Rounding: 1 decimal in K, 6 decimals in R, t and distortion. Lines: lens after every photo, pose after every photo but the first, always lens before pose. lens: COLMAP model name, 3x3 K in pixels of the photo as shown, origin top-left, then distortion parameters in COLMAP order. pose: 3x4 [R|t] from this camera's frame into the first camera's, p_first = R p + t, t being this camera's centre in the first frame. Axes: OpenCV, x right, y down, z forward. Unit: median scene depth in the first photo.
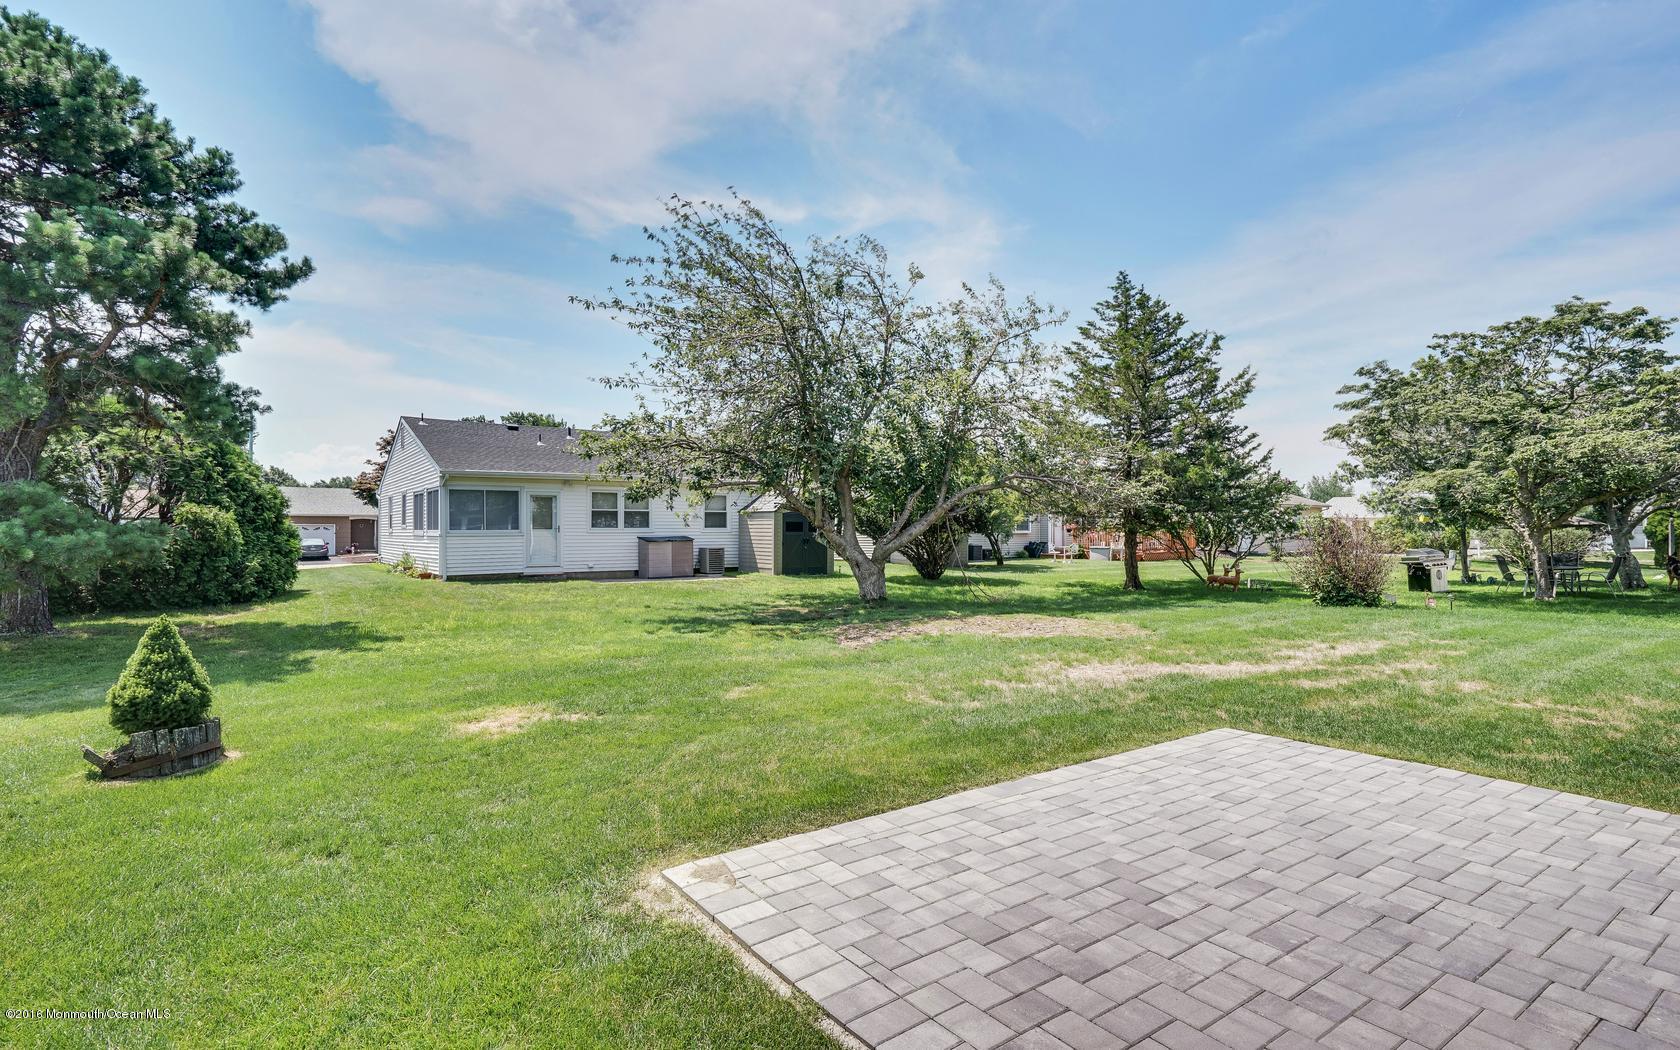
lens RADIAL K [[827.2, 0, 848.1], [0, 827.2, 526.7], [0, 0, 1]] dist [-0.003403, 0.001876]
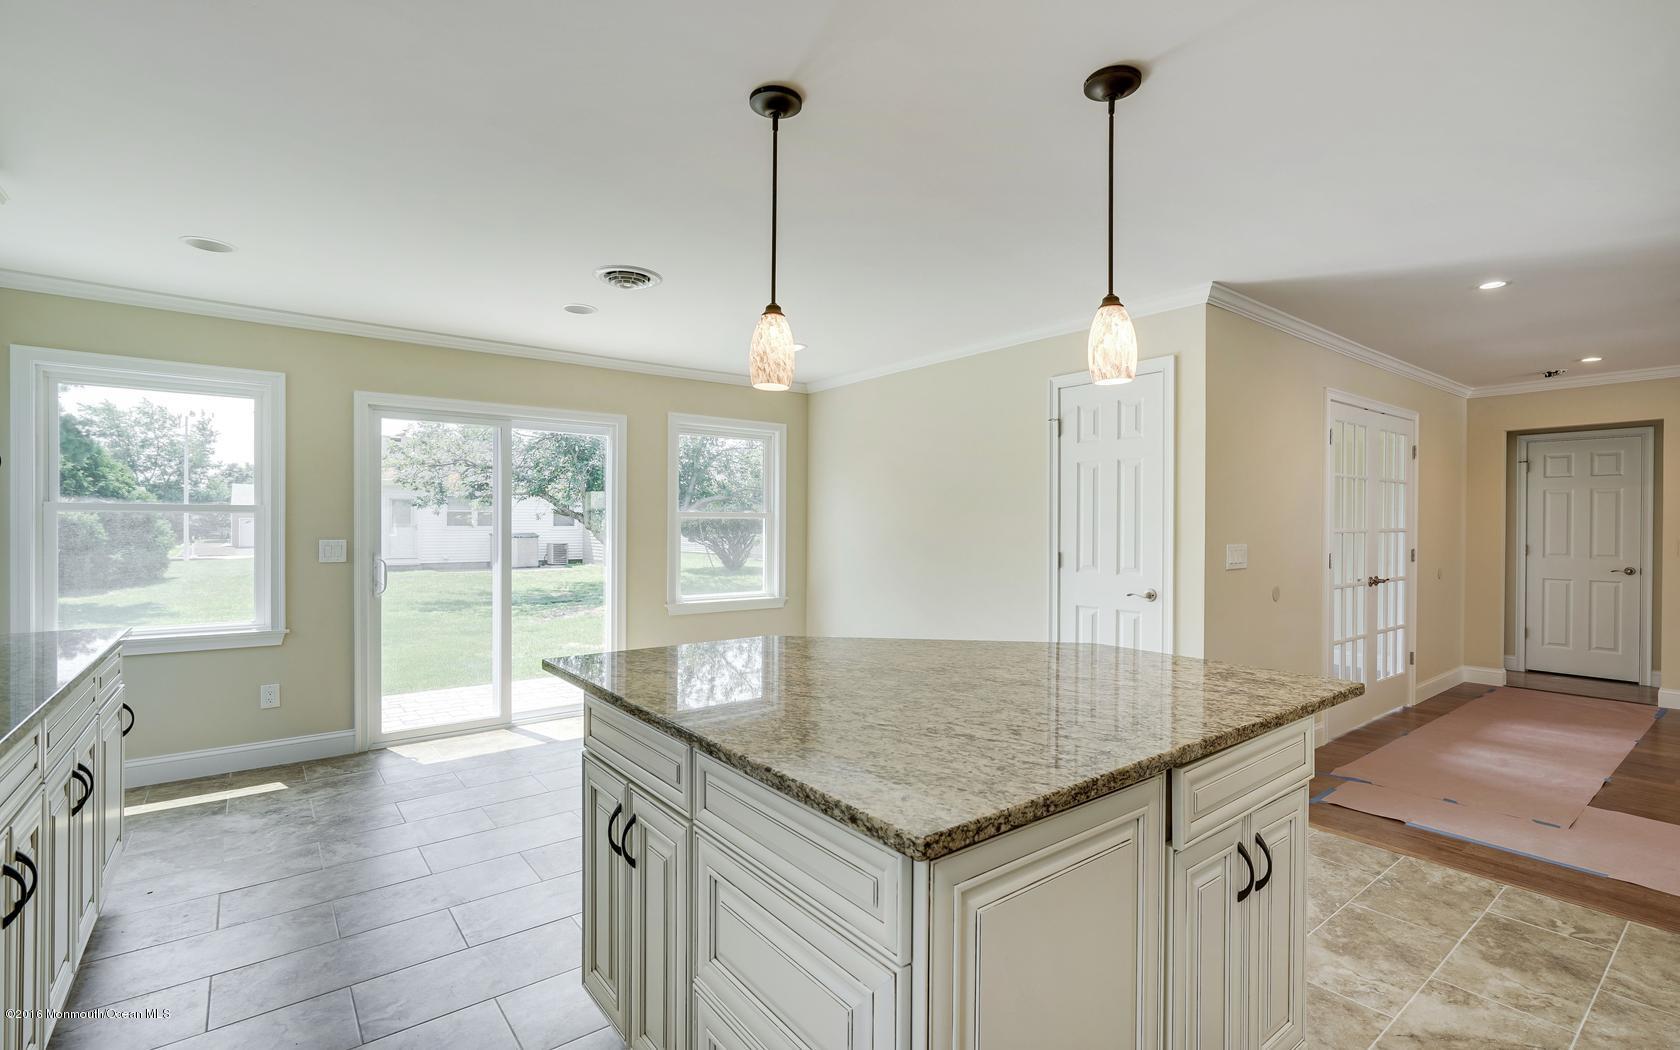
lens RADIAL K [[754.5, 0, 842.7], [0, 754.5, 532.0], [0, 0, 1]] dist [-0.006618, 0.001832]
pose [[0.999432, 0.002954, 0.033566, 0.307877], [-0.003394, 0.999909, 0.013052, -0.009079], [-0.033525, -0.013159, 0.999351, -0.146055]]
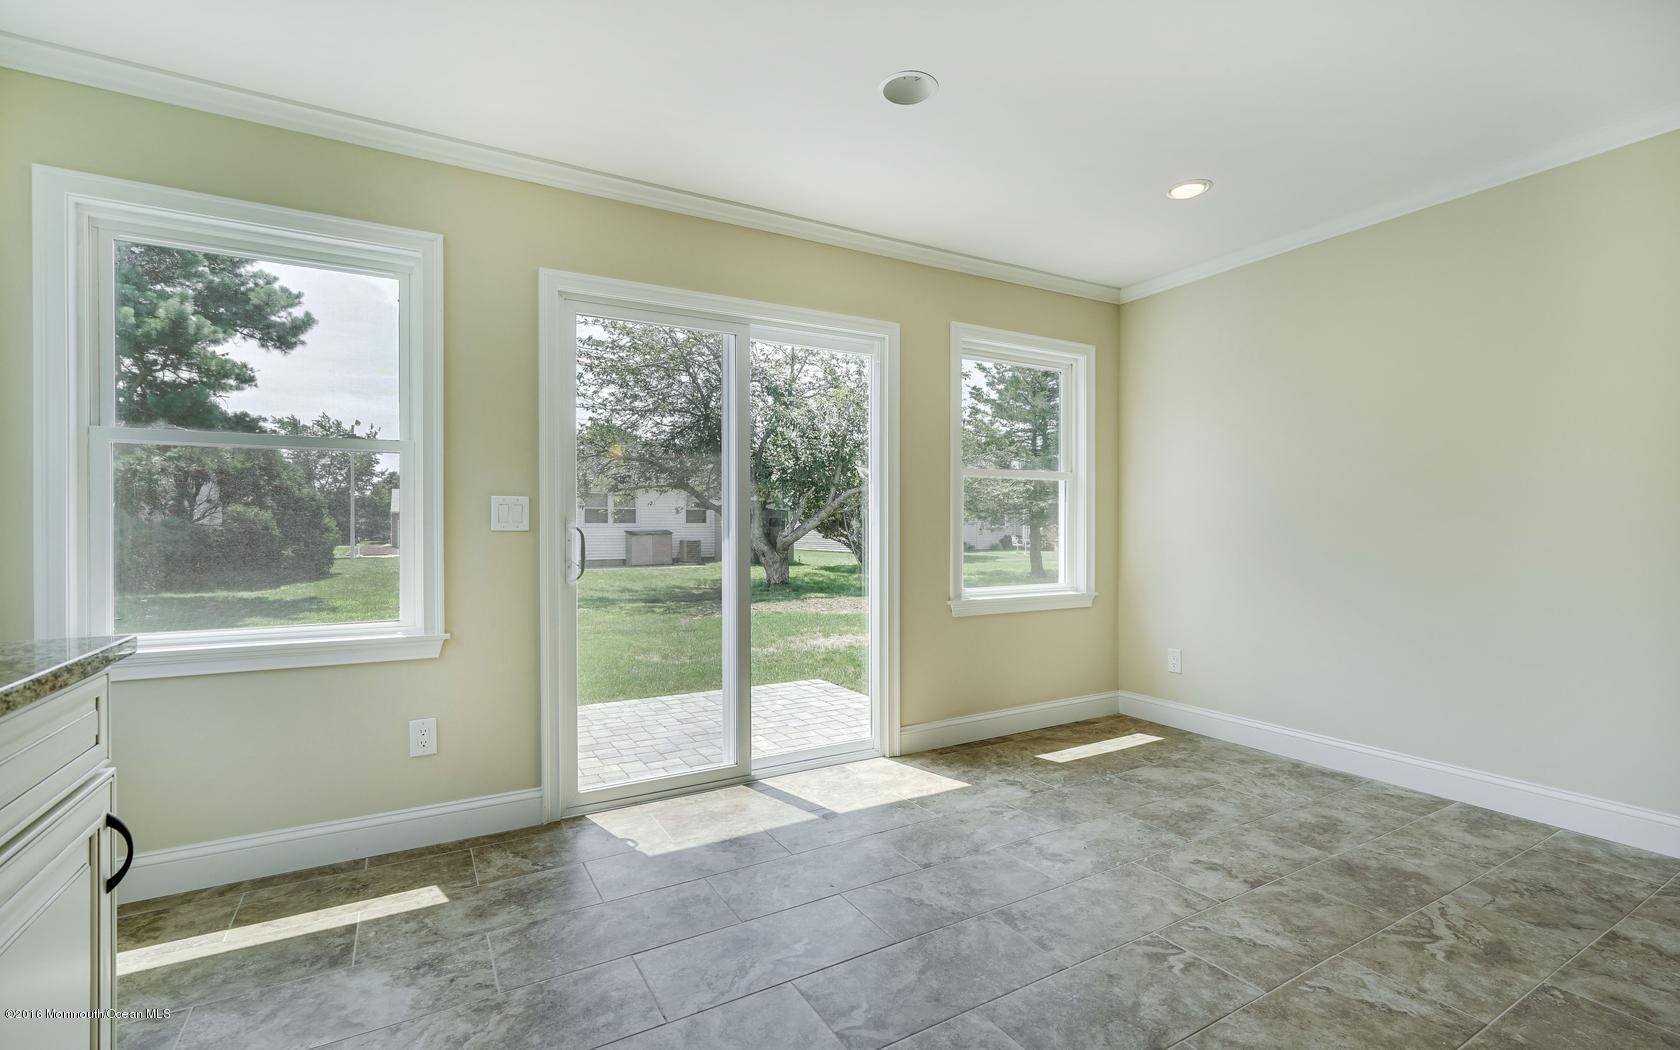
lens RADIAL K [[754.5, 0, 843.0], [0, 754.5, 532.9], [0, 0, 1]] dist [-0.006618, 0.001832]
pose [[0.994022, -0.001580, -0.109164, 0.244100], [0.003069, 0.999905, 0.013468, 0.001890], [0.109132, -0.013722, 0.993933, -0.055725]]
